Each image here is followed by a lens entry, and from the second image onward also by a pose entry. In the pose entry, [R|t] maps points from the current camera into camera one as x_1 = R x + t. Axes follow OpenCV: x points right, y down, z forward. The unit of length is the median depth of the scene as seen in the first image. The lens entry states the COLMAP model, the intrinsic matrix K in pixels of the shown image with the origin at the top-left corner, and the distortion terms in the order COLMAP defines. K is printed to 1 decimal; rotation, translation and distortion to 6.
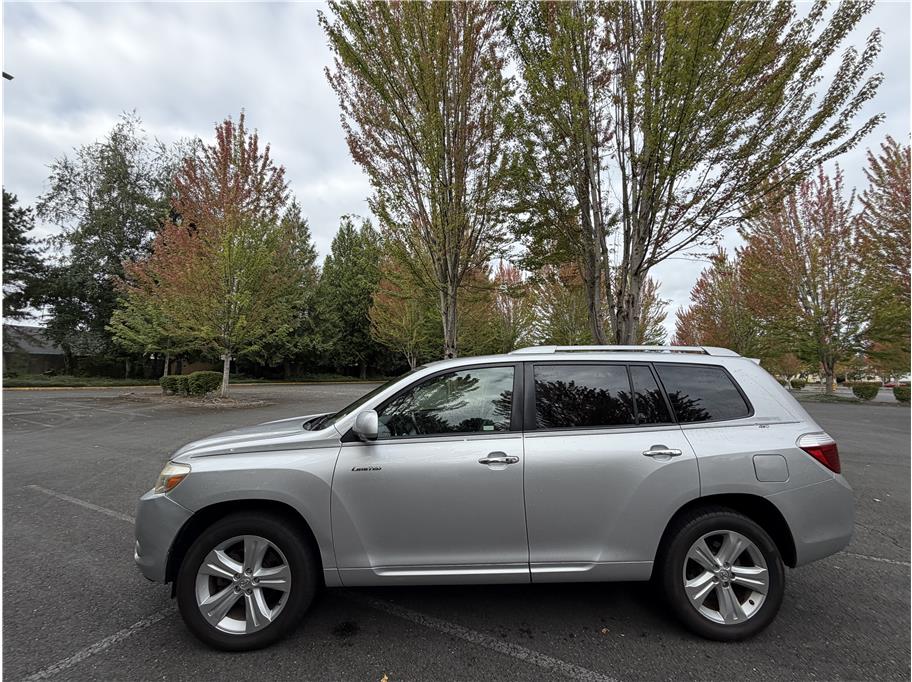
lens RADIAL K [[357.8, 0, 454.3], [0, 357.8, 341.3], [0, 0, 1]] dist [0.001081, 0.000171]
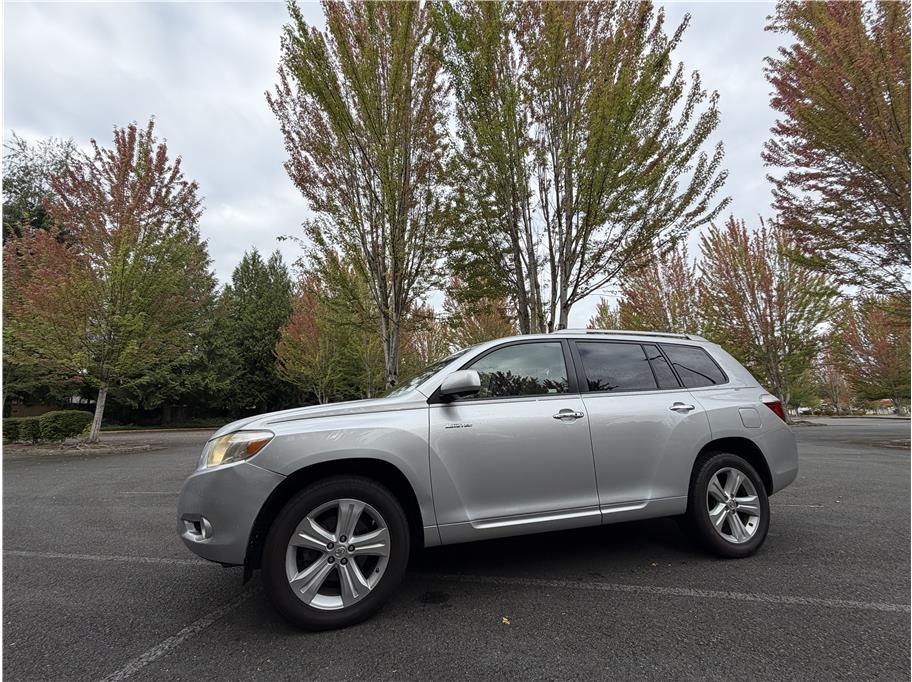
lens RADIAL K [[358.1, 0, 455.1], [0, 358.1, 340.1], [0, 0, 1]] dist [0.010029, -0.005381]
pose [[0.968295, 0.025734, 0.248480, -0.099424], [0.004095, 0.992911, -0.118788, 0.044038], [-0.249776, 0.116039, 0.961326, -0.007012]]
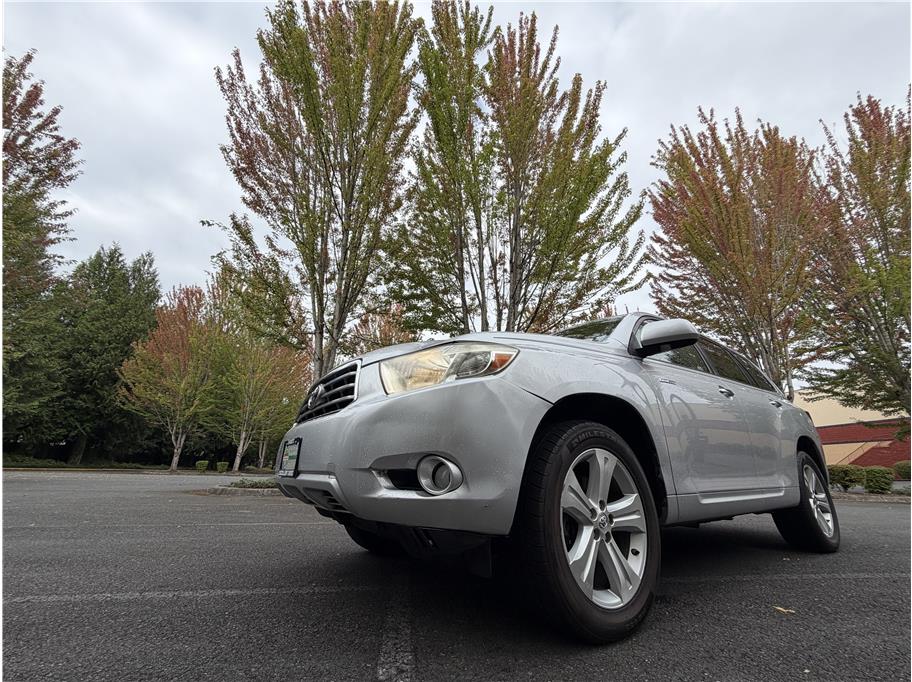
lens RADIAL K [[360.1, 0, 456.0], [0, 360.1, 341.0], [0, 0, 1]] dist [-0.000453, -0.000121]
pose [[0.840079, 0.189273, 0.508372, -0.221924], [-0.057370, 0.962899, -0.263694, 0.099906], [-0.539421, 0.192359, 0.819770, 0.099782]]
